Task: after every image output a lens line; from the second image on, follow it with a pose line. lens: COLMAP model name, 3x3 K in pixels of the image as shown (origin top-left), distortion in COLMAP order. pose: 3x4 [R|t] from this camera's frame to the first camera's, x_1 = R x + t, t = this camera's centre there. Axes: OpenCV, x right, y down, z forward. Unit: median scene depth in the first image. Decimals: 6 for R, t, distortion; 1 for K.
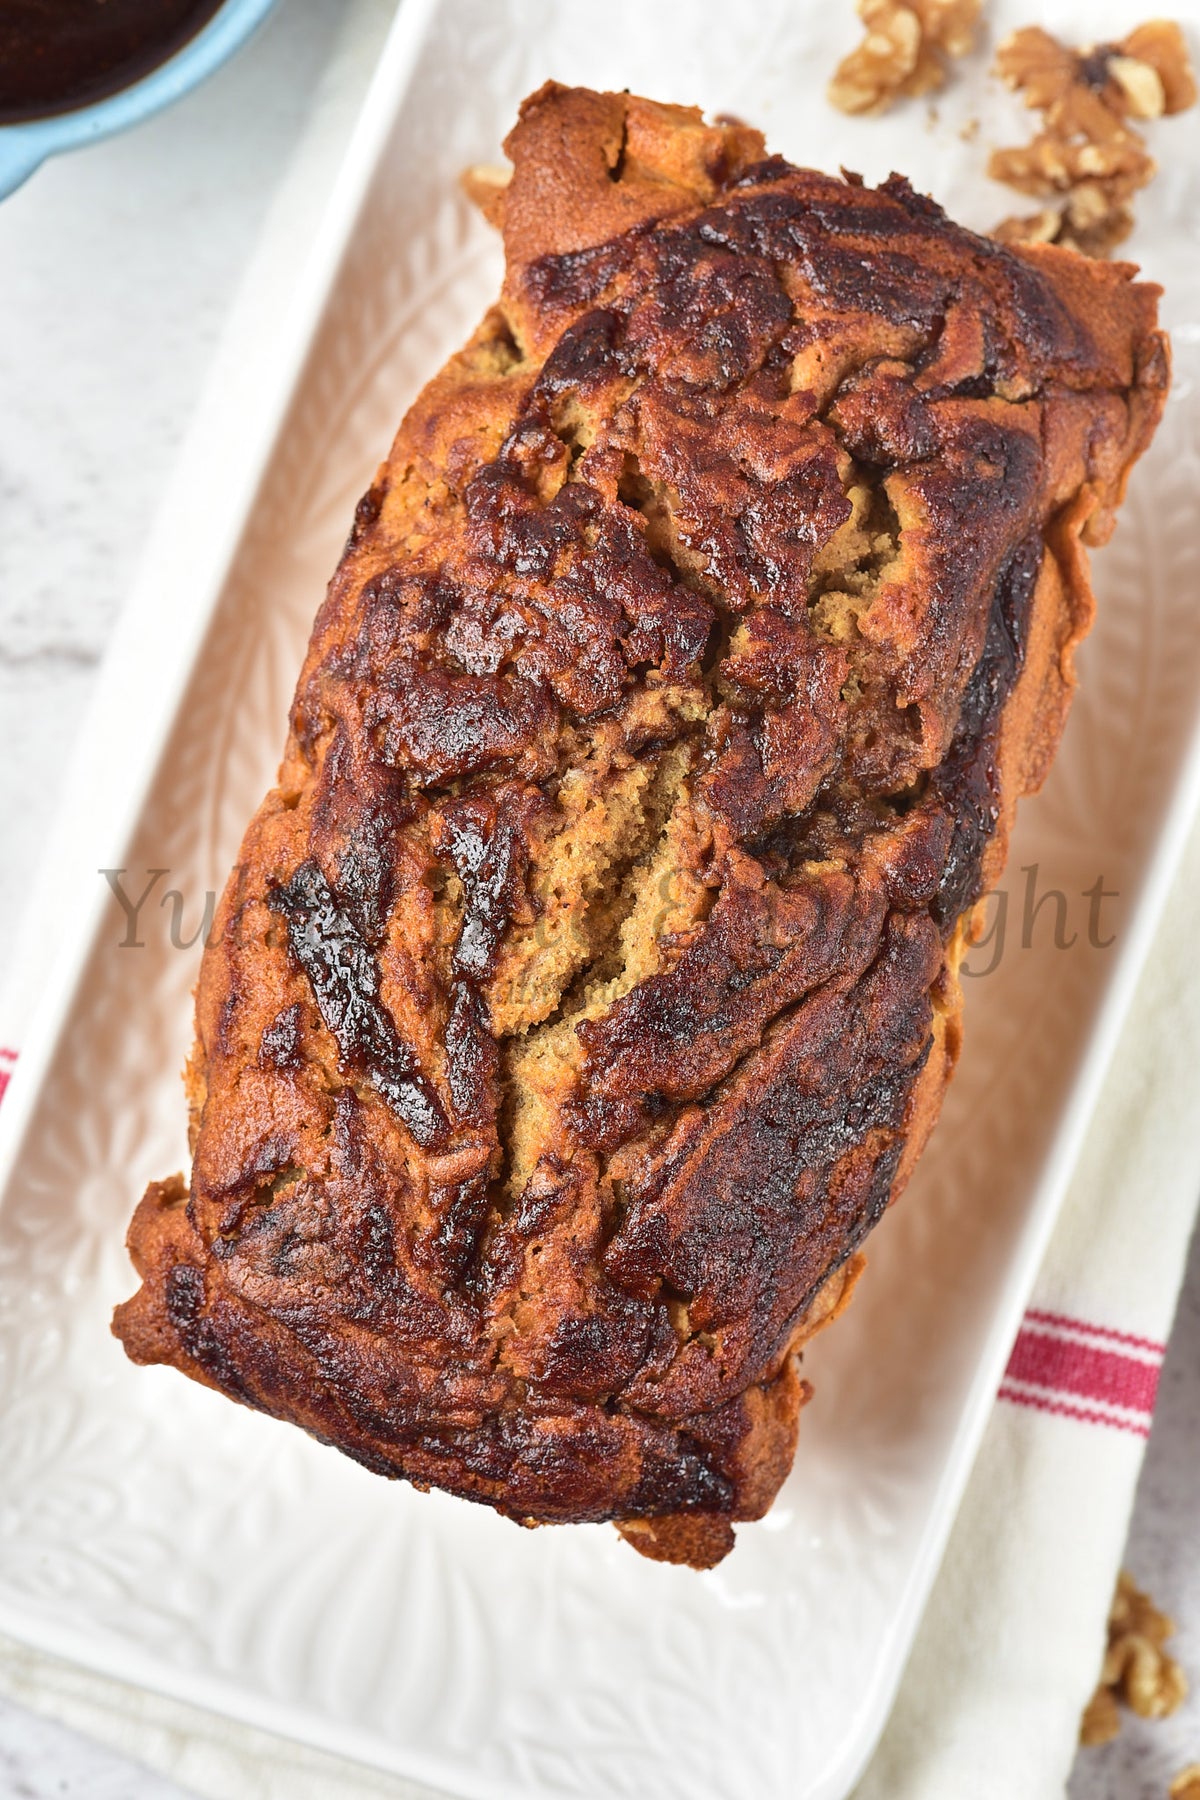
lens RADIAL K [[6387.8, 0, 600.0], [0, 6387.8, 900.0], [0, 0, 1]] dist [-0.253248, 1.869916]
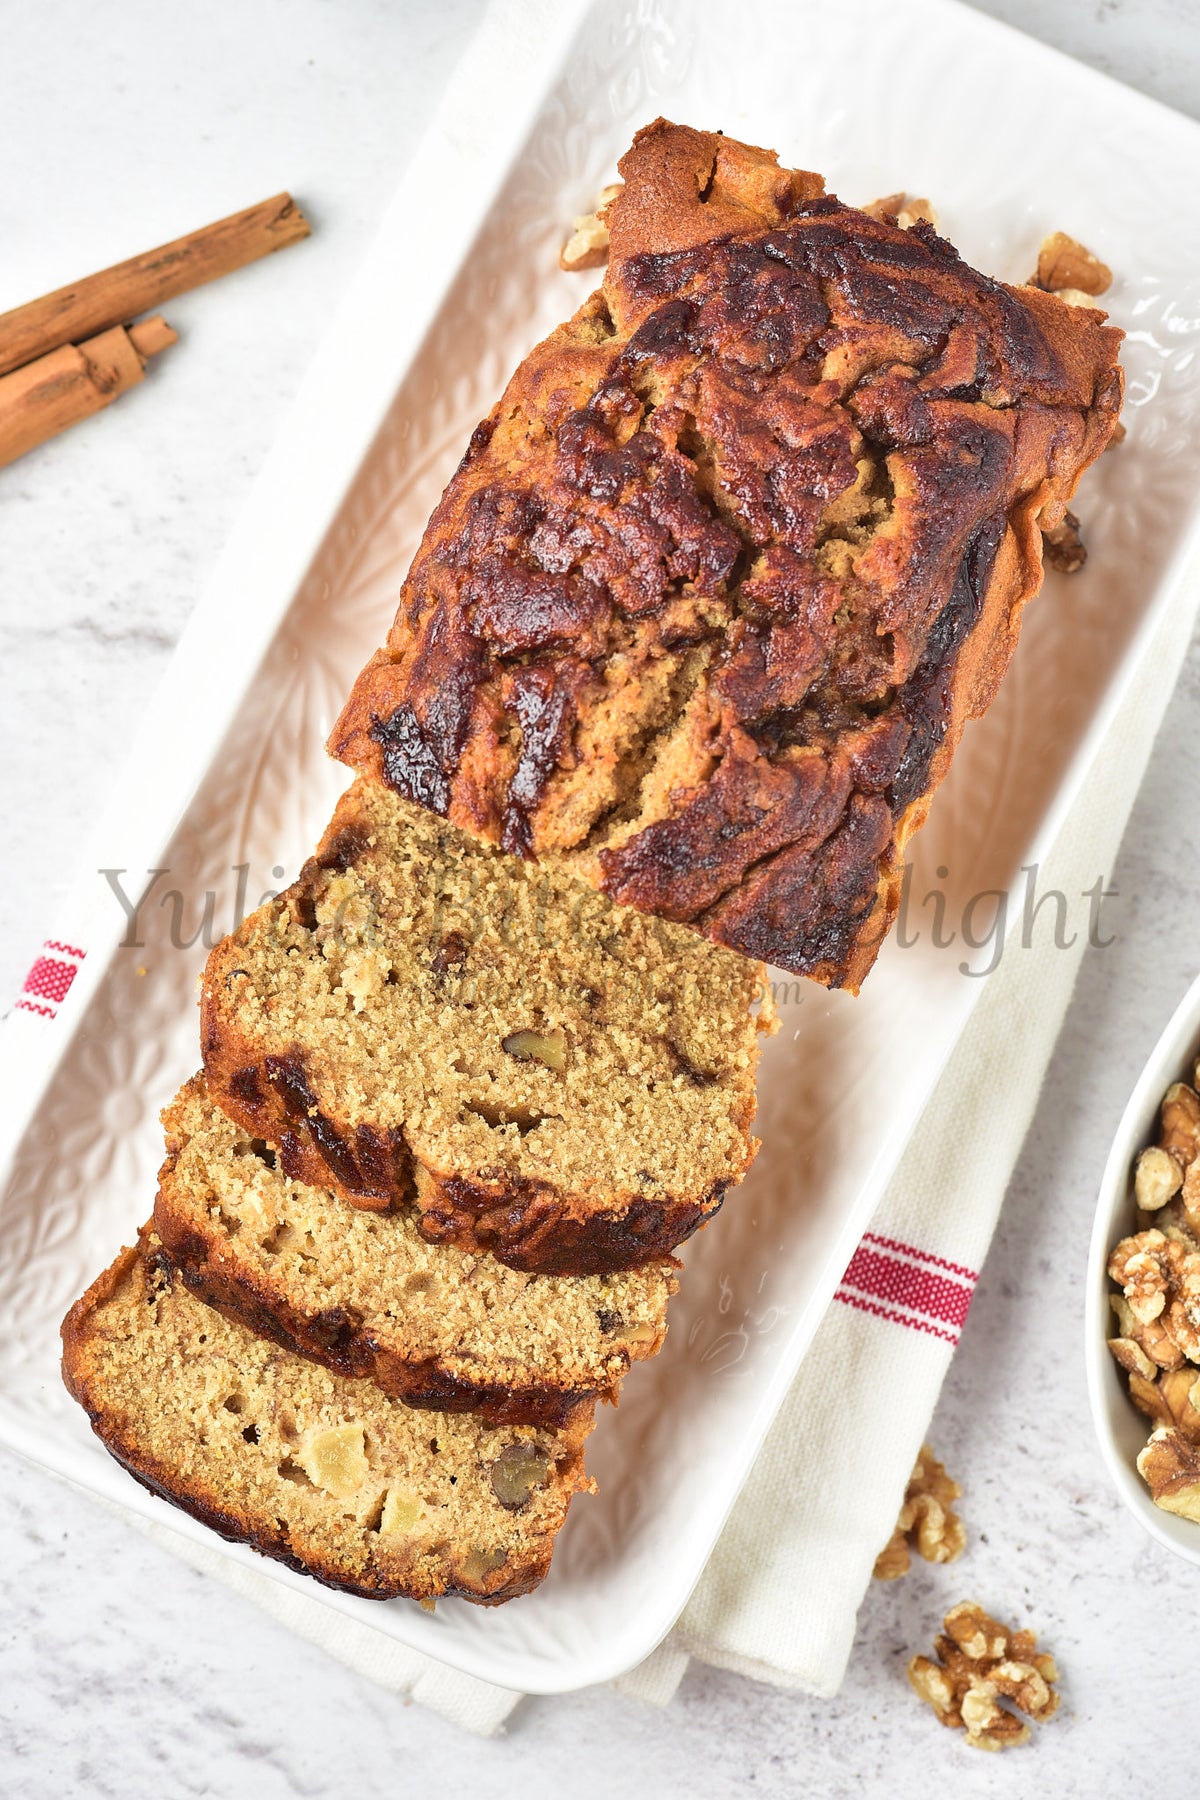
lens RADIAL K [[5992.1, 0, 600.0], [0, 5992.1, 900.0], [0, 0, 1]] dist [-0.171188, -0.519227]
pose [[0.993996, 0.108723, -0.012307, 0.012191], [-0.108791, 0.994052, -0.004935, 0.034651], [0.011697, 0.006244, 0.999912, -0.197201]]
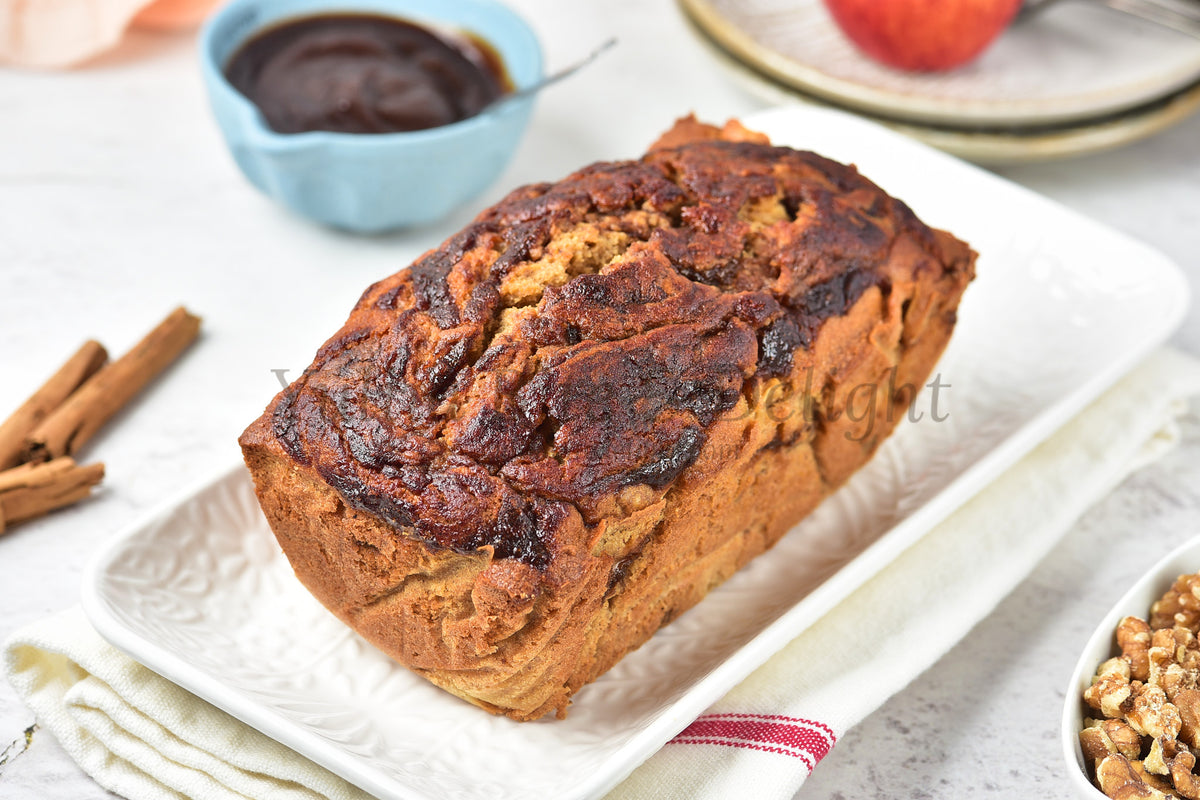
lens RADIAL K [[3745.5, 0, 533.5], [0, 3745.5, 400.1], [0, 0, 1]] dist [0.189978, 1.494770]
pose [[0.945904, 0.173416, -0.274213, 0.282698], [-0.321875, 0.607792, -0.725937, 0.790678], [0.040775, 0.774929, 0.630732, 0.357729]]
